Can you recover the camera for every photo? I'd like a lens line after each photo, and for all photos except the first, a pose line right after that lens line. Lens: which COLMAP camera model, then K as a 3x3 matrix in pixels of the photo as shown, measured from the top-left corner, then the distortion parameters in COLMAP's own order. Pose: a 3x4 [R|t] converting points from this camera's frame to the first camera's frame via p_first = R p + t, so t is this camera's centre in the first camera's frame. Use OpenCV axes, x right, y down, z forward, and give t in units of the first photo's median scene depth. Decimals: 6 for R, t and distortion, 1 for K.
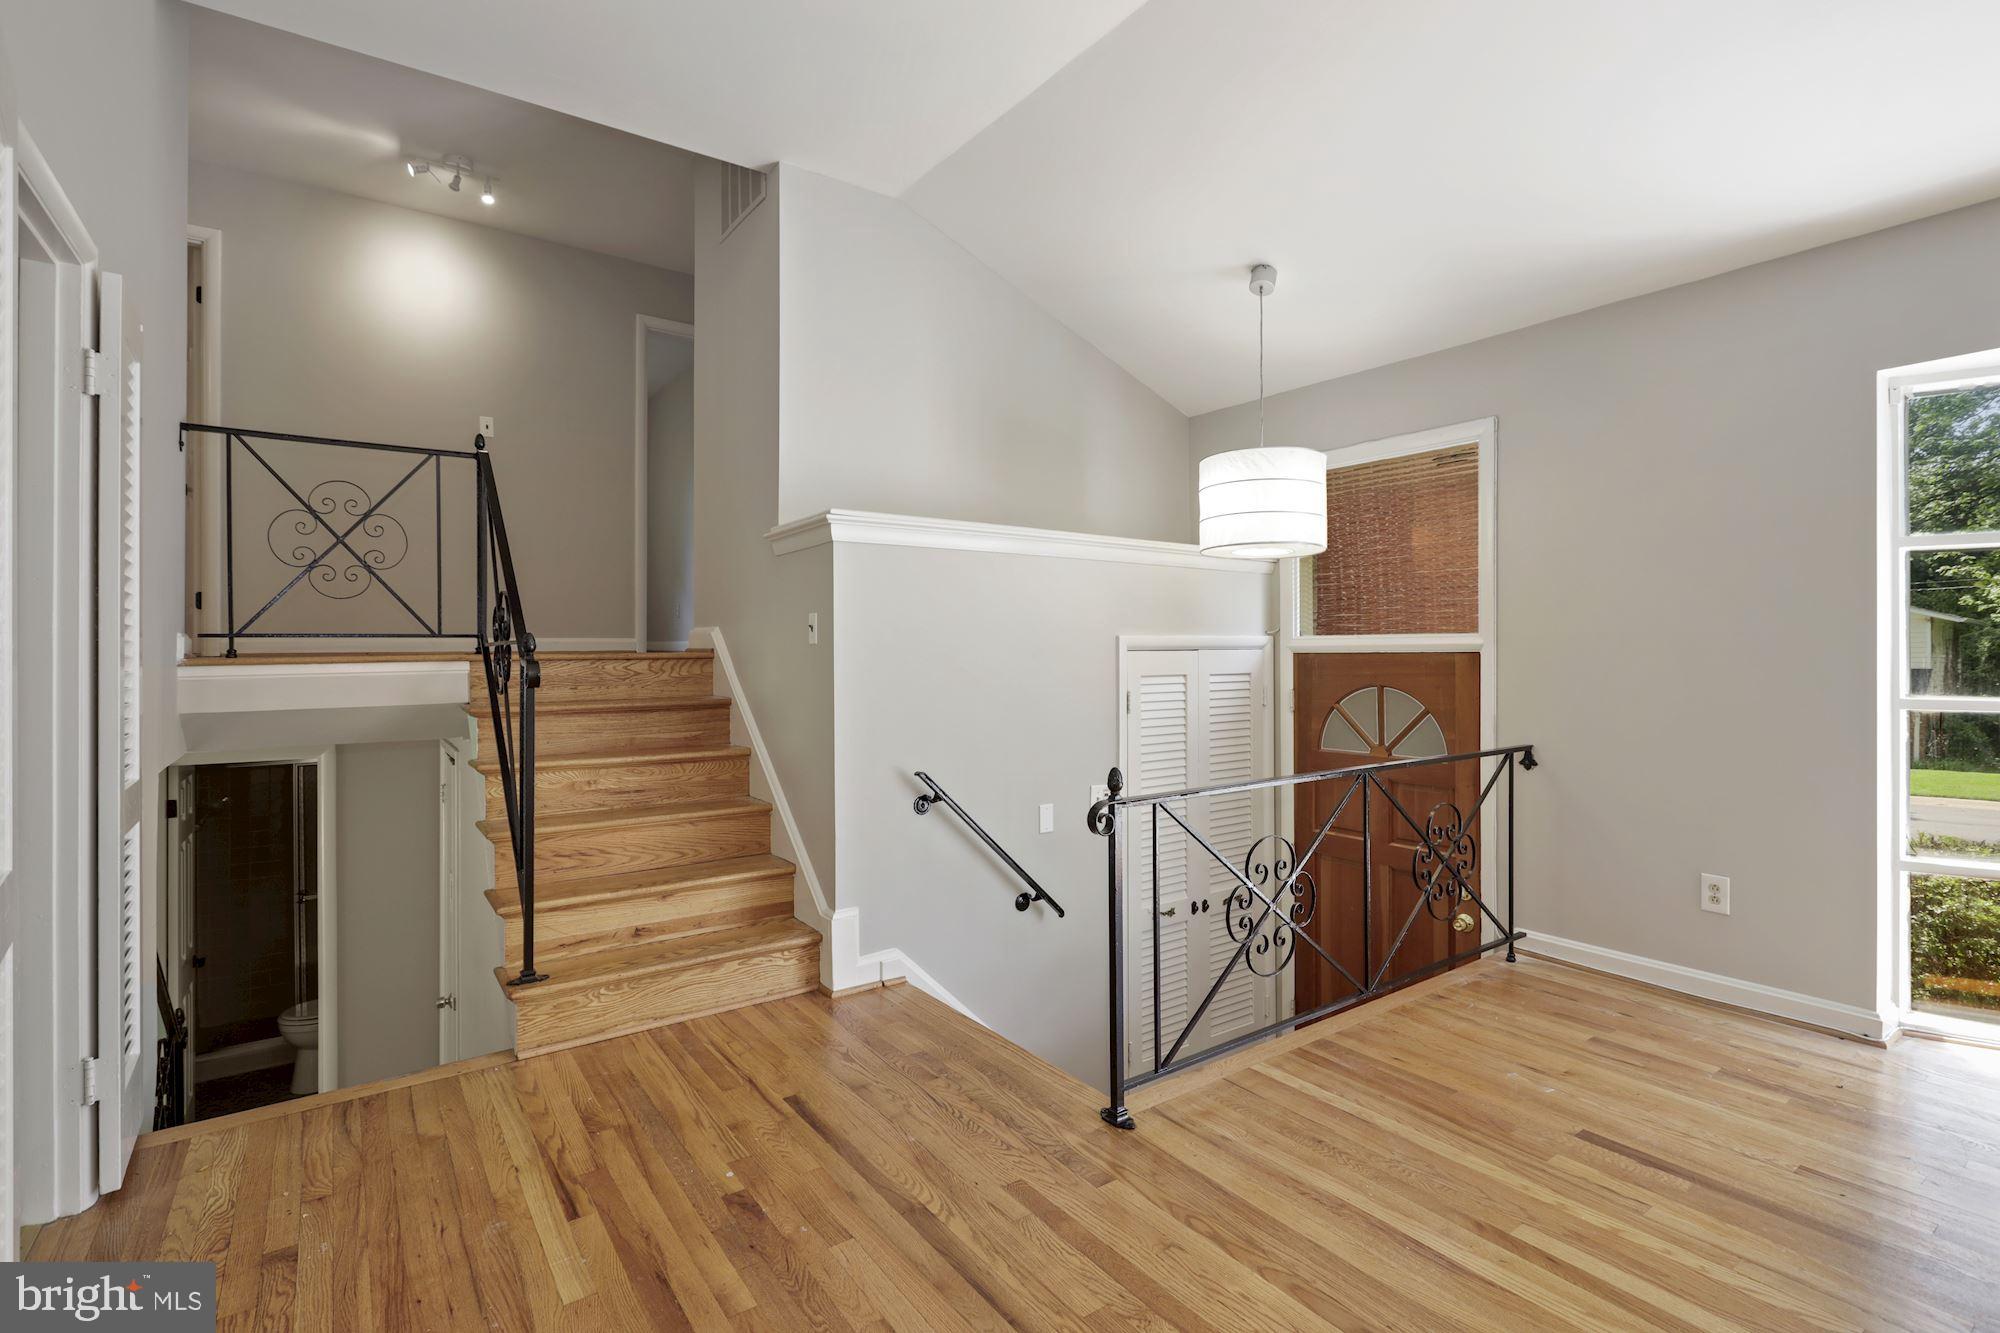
lens RADIAL K [[911.5, 0, 987.7], [0, 911.5, 676.0], [0, 0, 1]] dist [-0.002534, -0.001230]
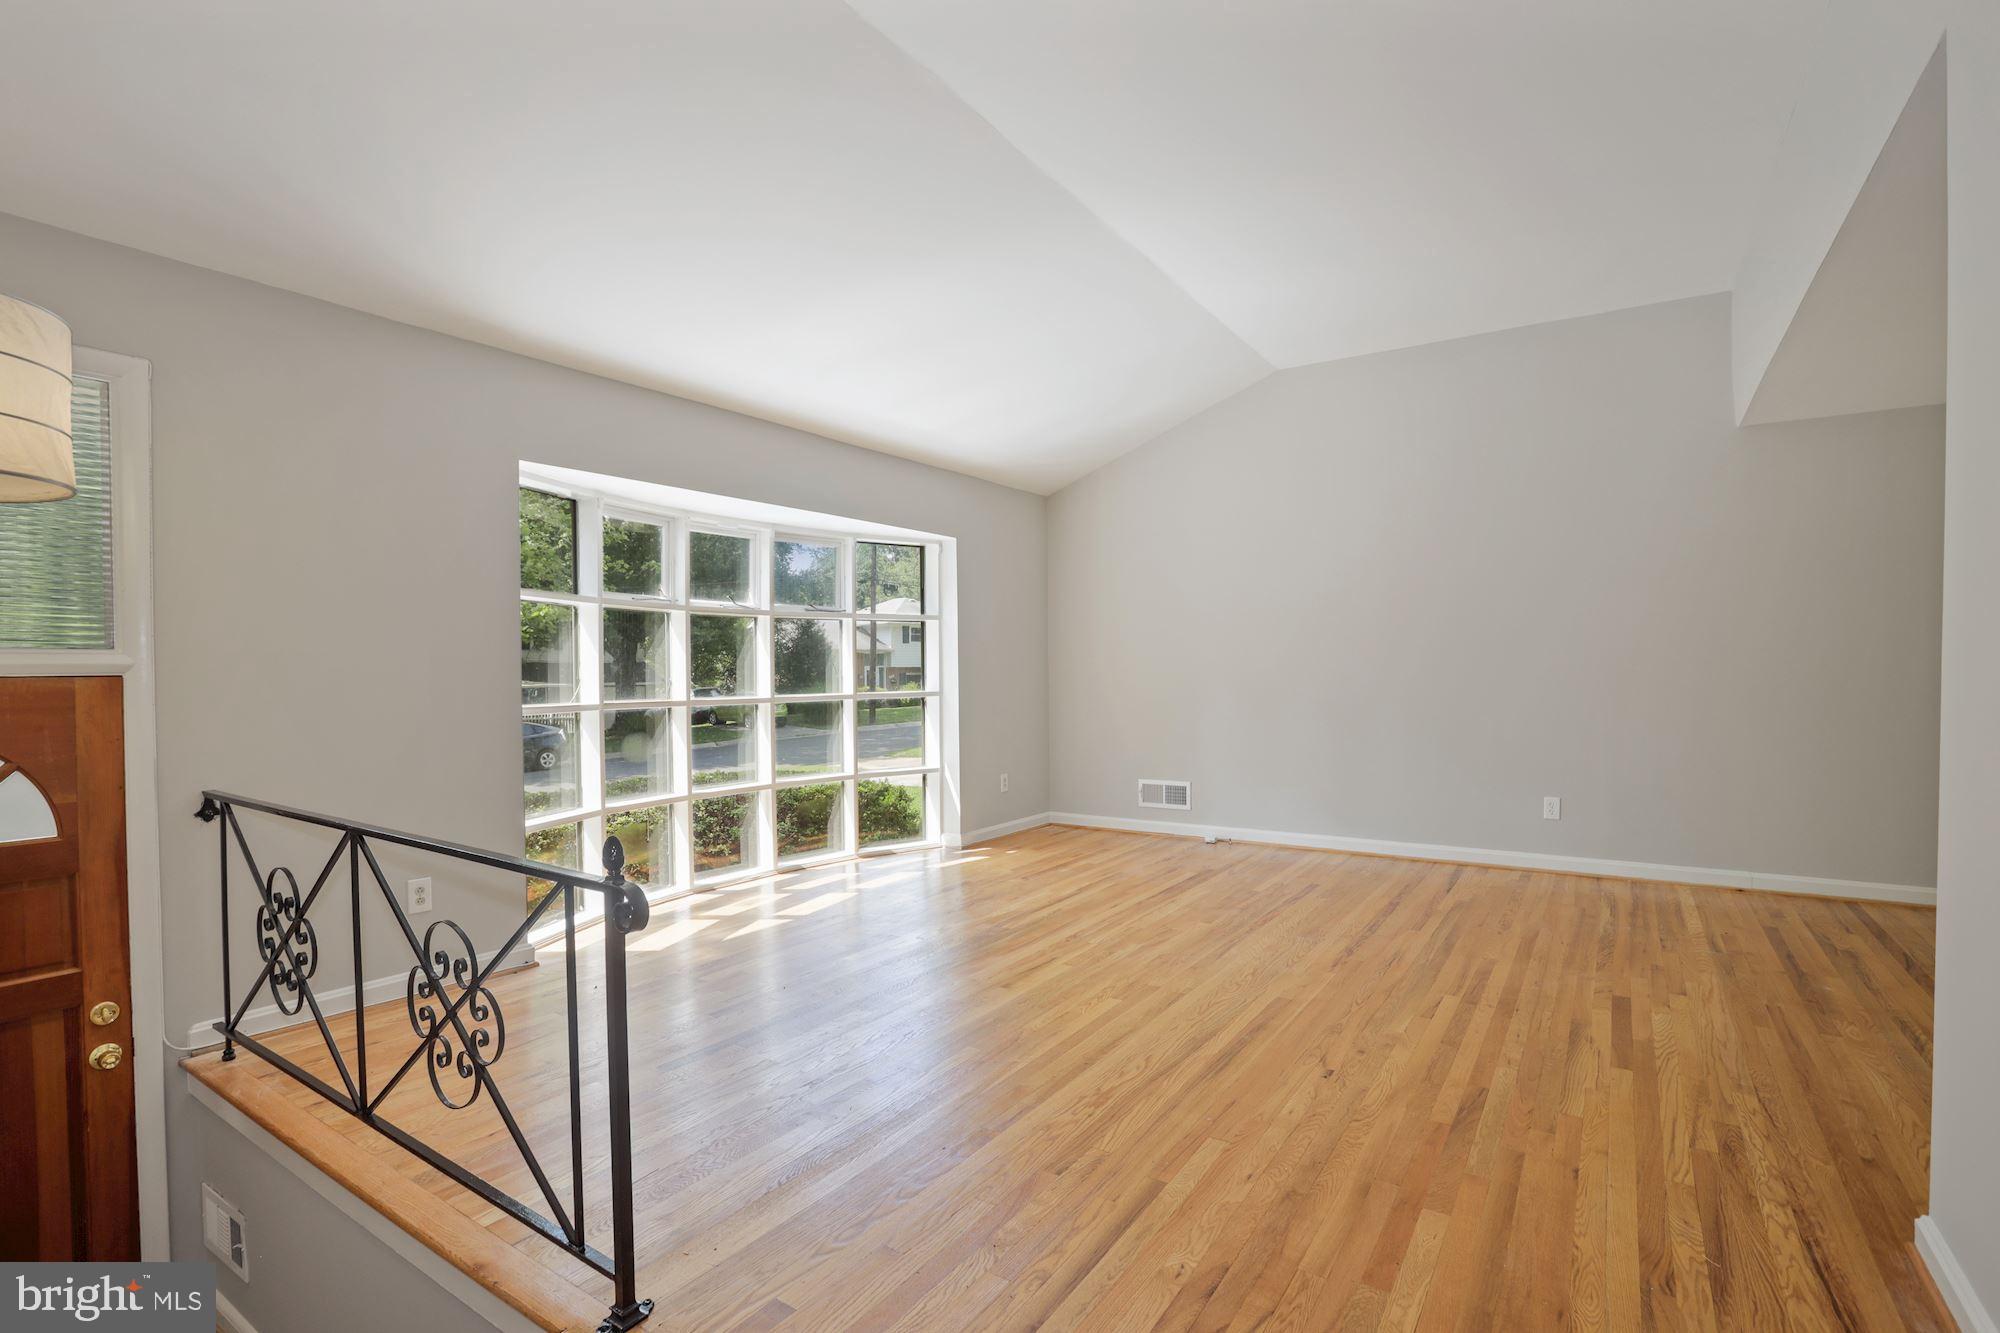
lens RADIAL K [[938.5, 0, 1031.3], [0, 938.5, 687.1], [0, 0, 1]] dist [-0.045121, 0.013337]
pose [[-0.378529, -0.011901, 0.925513, -0.442281], [0.031136, 0.999188, 0.025583, -0.014262], [-0.925065, 0.038501, -0.377851, 0.661532]]
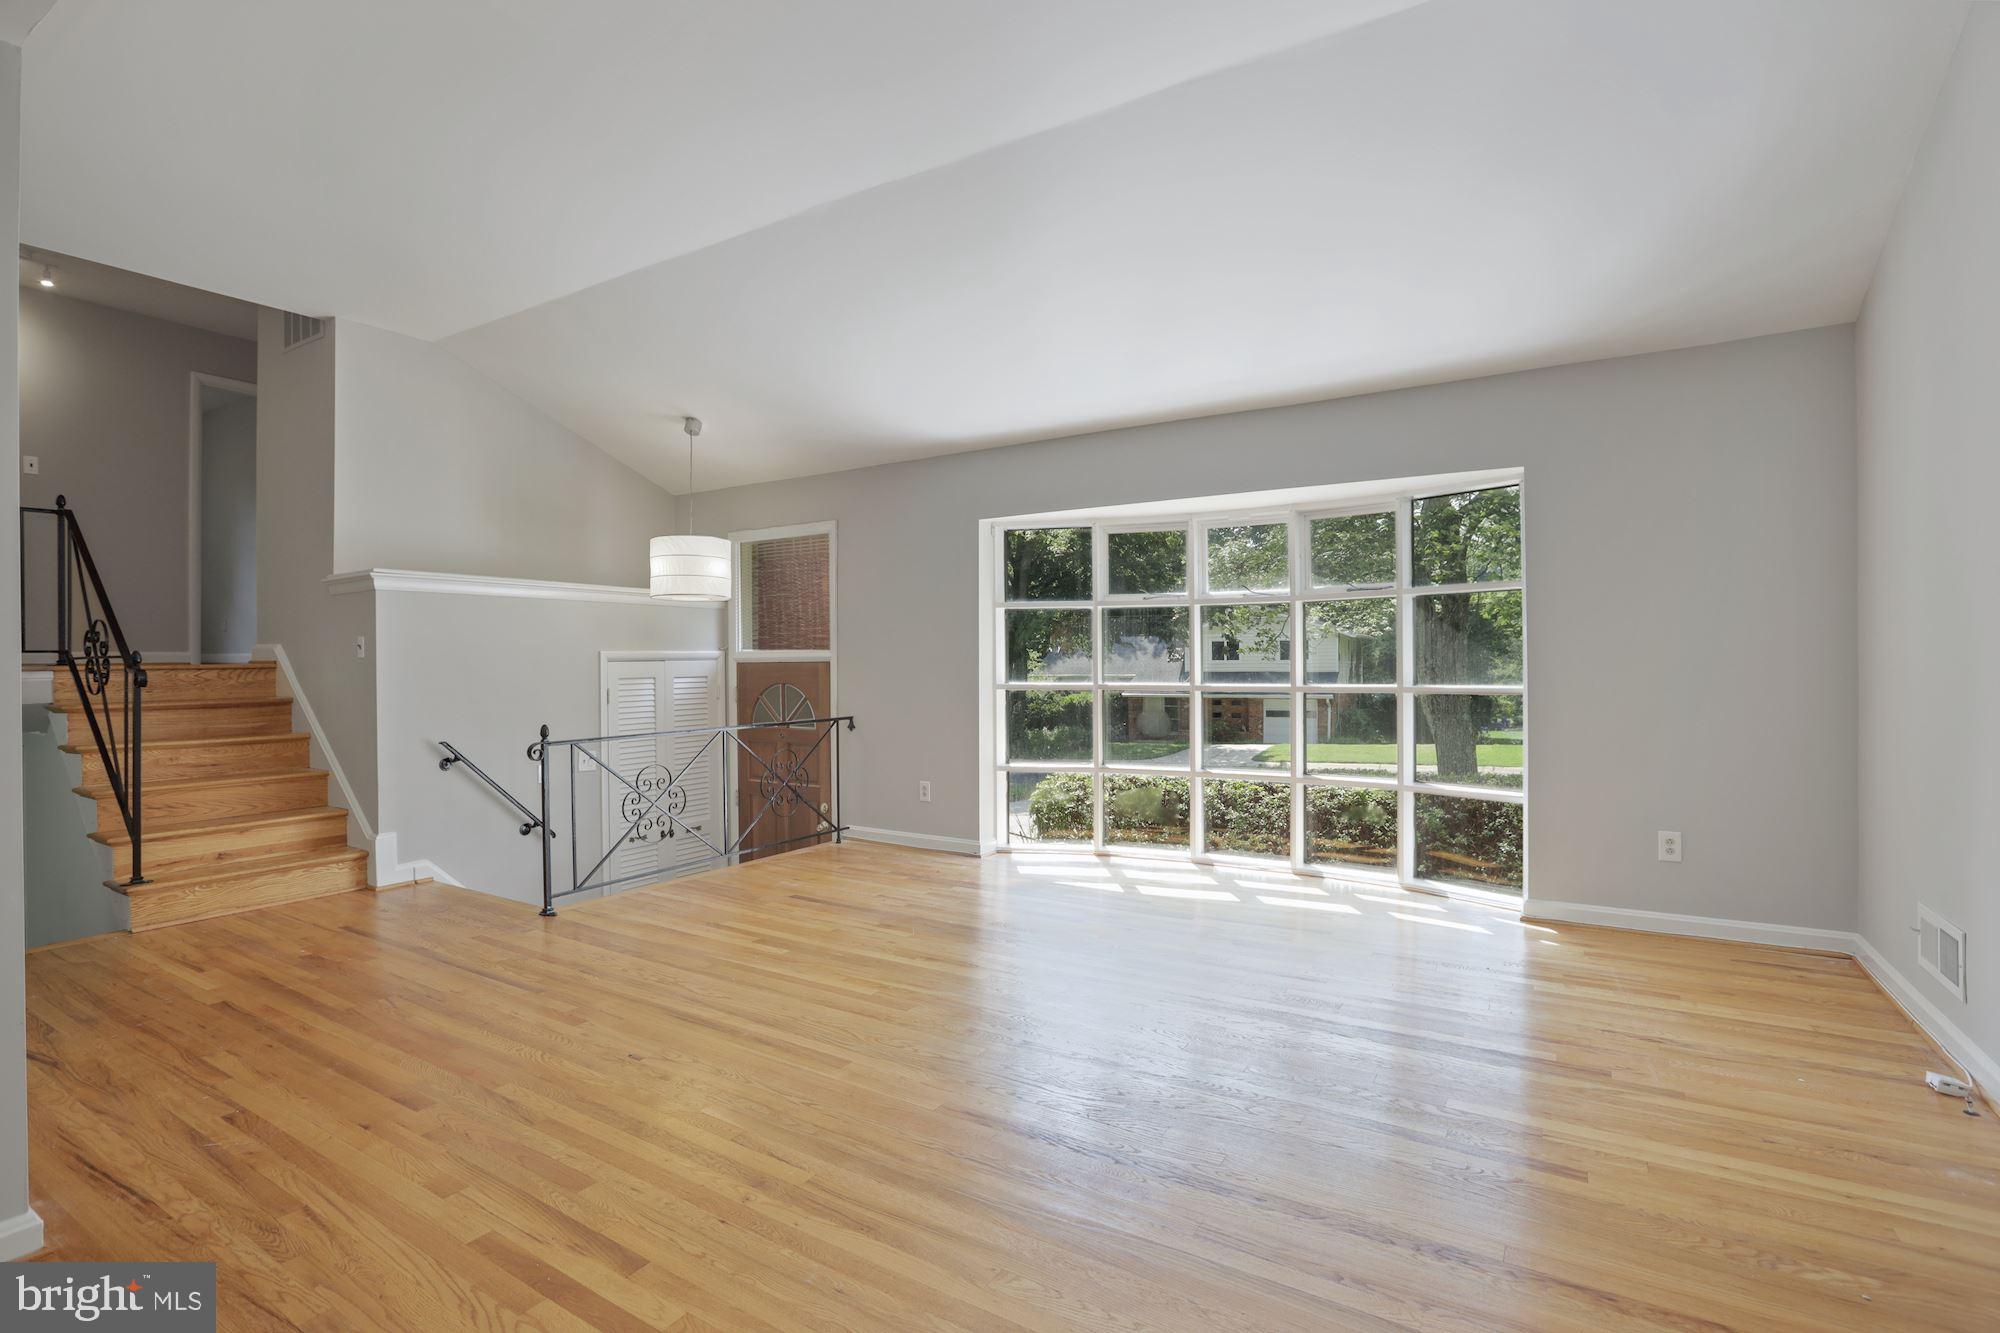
lens RADIAL K [[938.5, 0, 988.3], [0, 938.5, 671.4], [0, 0, 1]] dist [-0.045121, 0.013337]
pose [[0.924635, -0.006946, 0.380791, 0.174481], [0.013159, 0.999819, -0.013716, 0.021208], [-0.380627, 0.017693, 0.924559, -0.740615]]
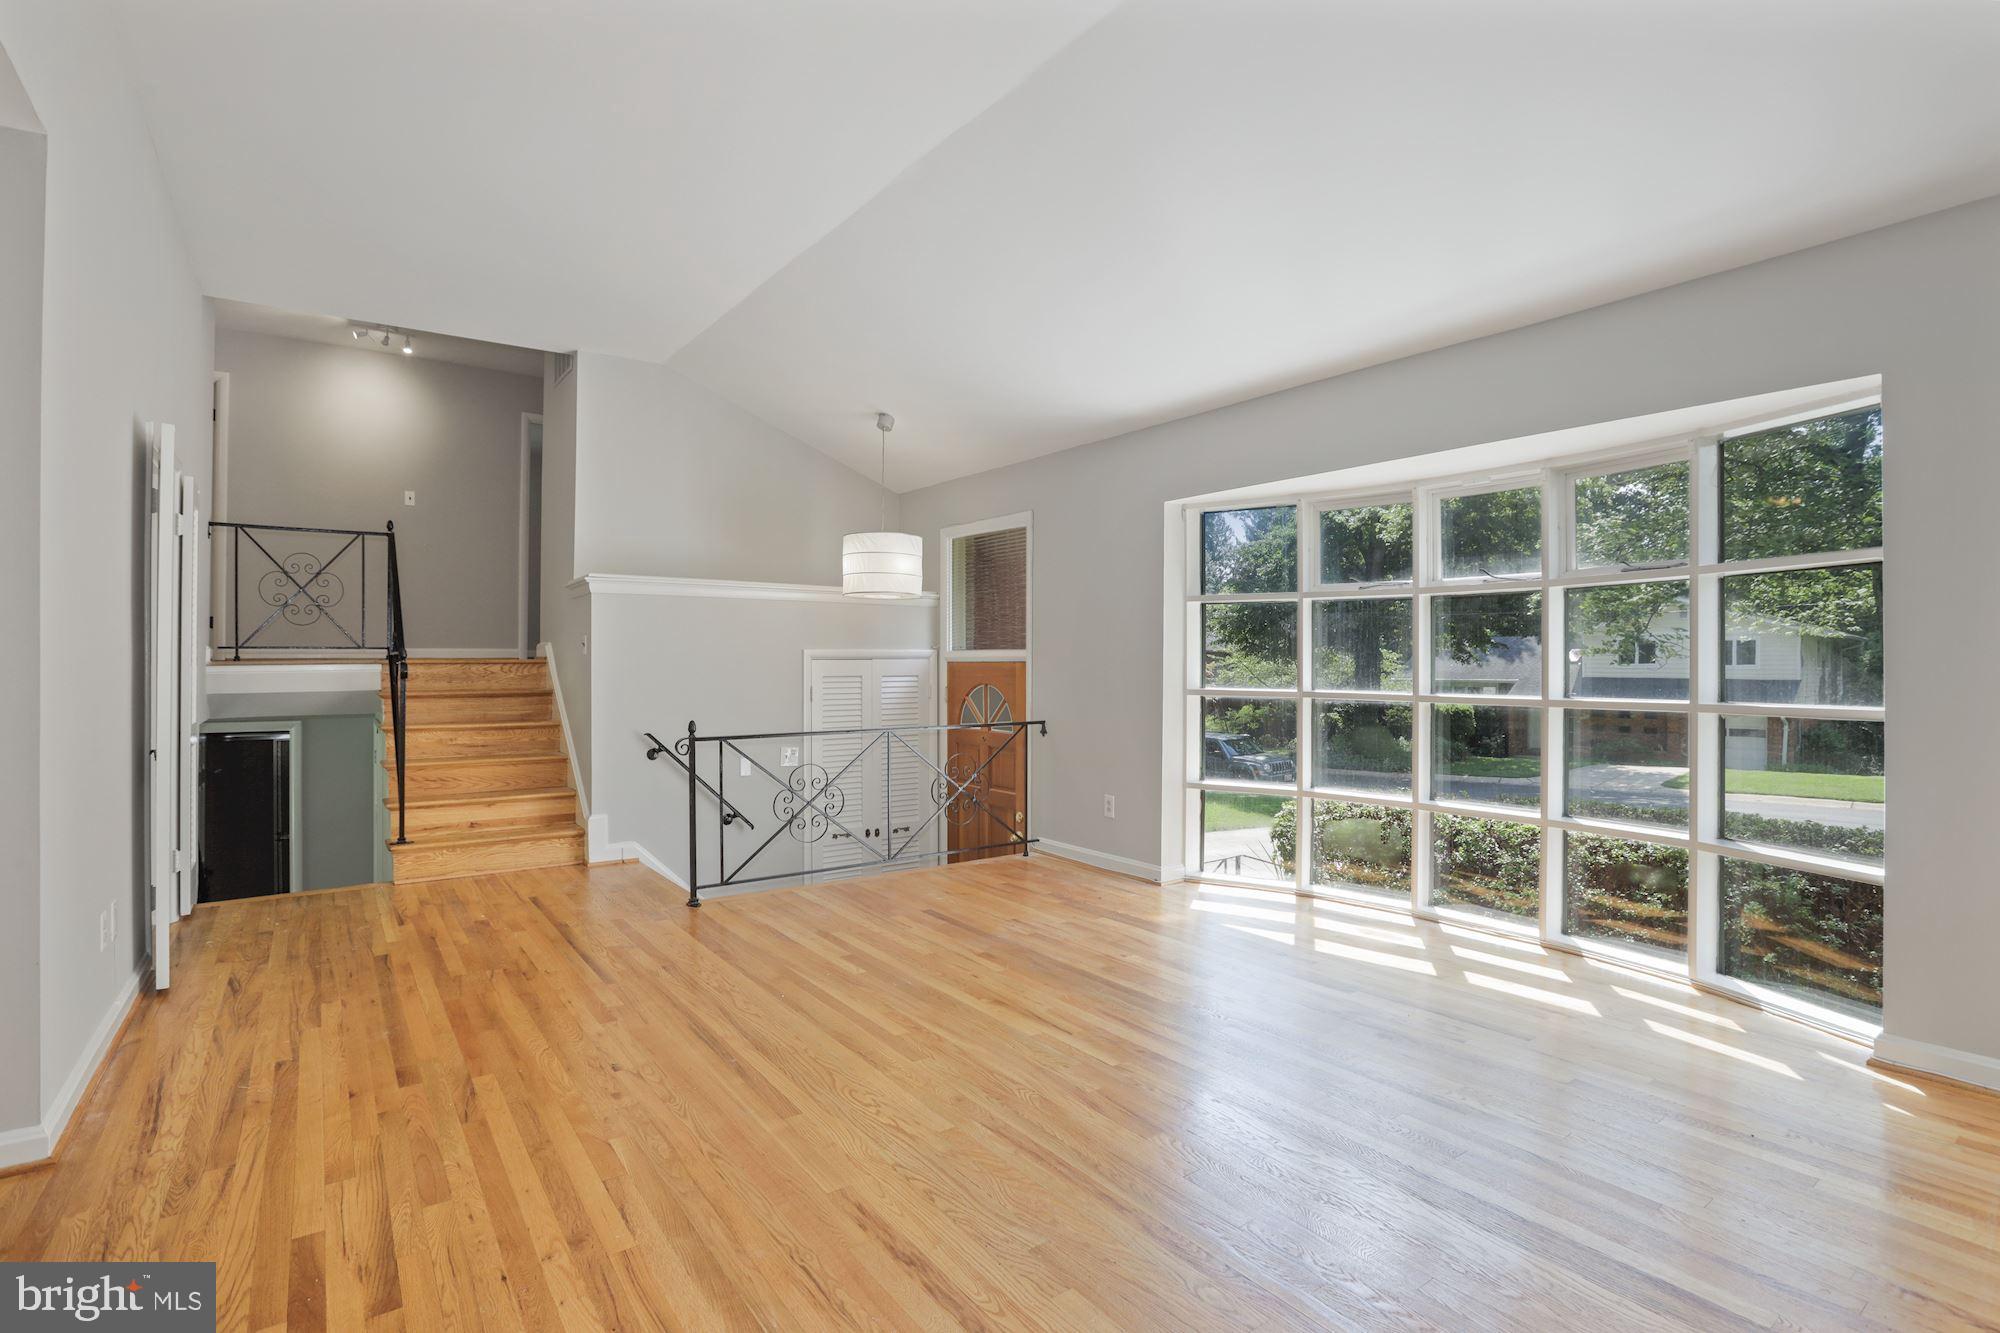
lens RADIAL K [[938.5, 0, 988.5], [0, 938.5, 685.1], [0, 0, 1]] dist [-0.045121, 0.013337]
pose [[0.999934, 0.005412, 0.010085, 0.505373], [-0.005411, 0.999985, -0.000170, 0.015920], [-0.010086, 0.000115, 0.999949, -0.660849]]
